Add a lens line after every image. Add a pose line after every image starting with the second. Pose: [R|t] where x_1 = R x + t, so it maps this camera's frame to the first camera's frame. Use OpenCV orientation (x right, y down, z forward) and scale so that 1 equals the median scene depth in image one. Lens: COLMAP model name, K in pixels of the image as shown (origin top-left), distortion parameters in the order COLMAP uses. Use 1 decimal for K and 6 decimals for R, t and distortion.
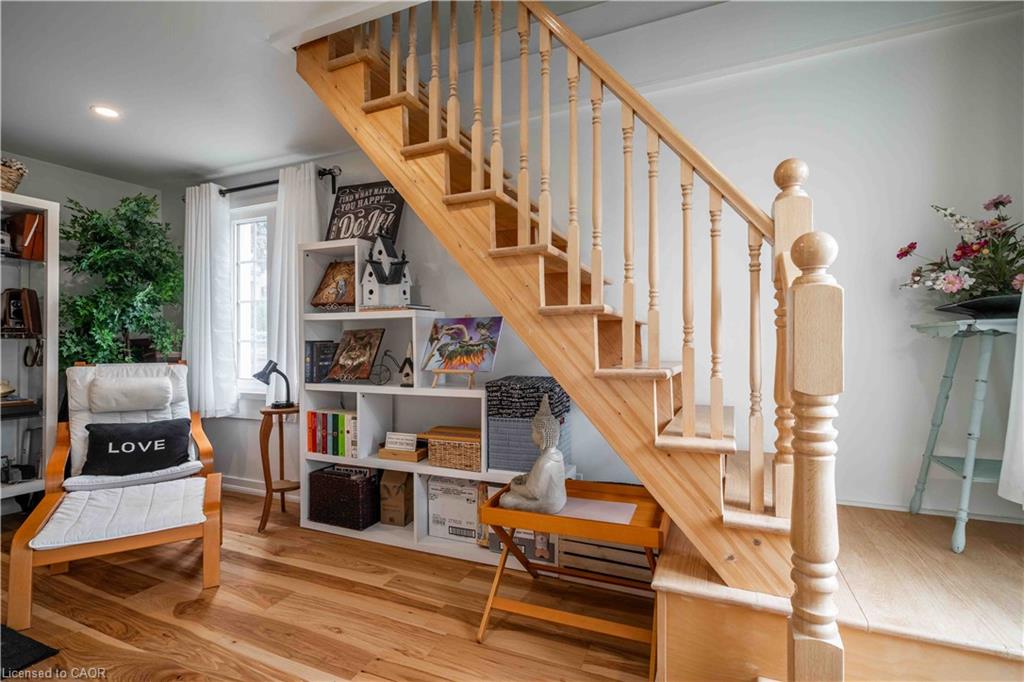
lens RADIAL K [[471.8, 0, 513.7], [0, 471.8, 343.2], [0, 0, 1]] dist [-0.003688, 0.001835]
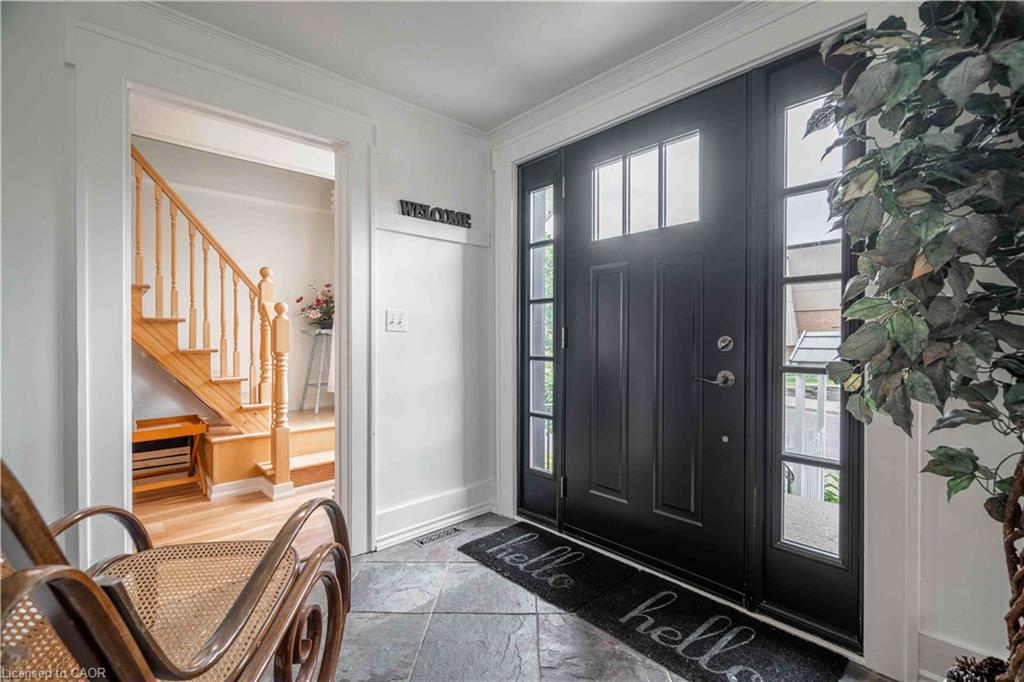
lens RADIAL K [[471.8, 0, 512.5], [0, 471.8, 343.1], [0, 0, 1]] dist [-0.003688, 0.001835]
pose [[0.405131, -0.000914, 0.914258, -1.168985], [-0.004123, 0.999988, 0.002827, 0.018623], [-0.914250, -0.004915, 0.405122, -1.225777]]
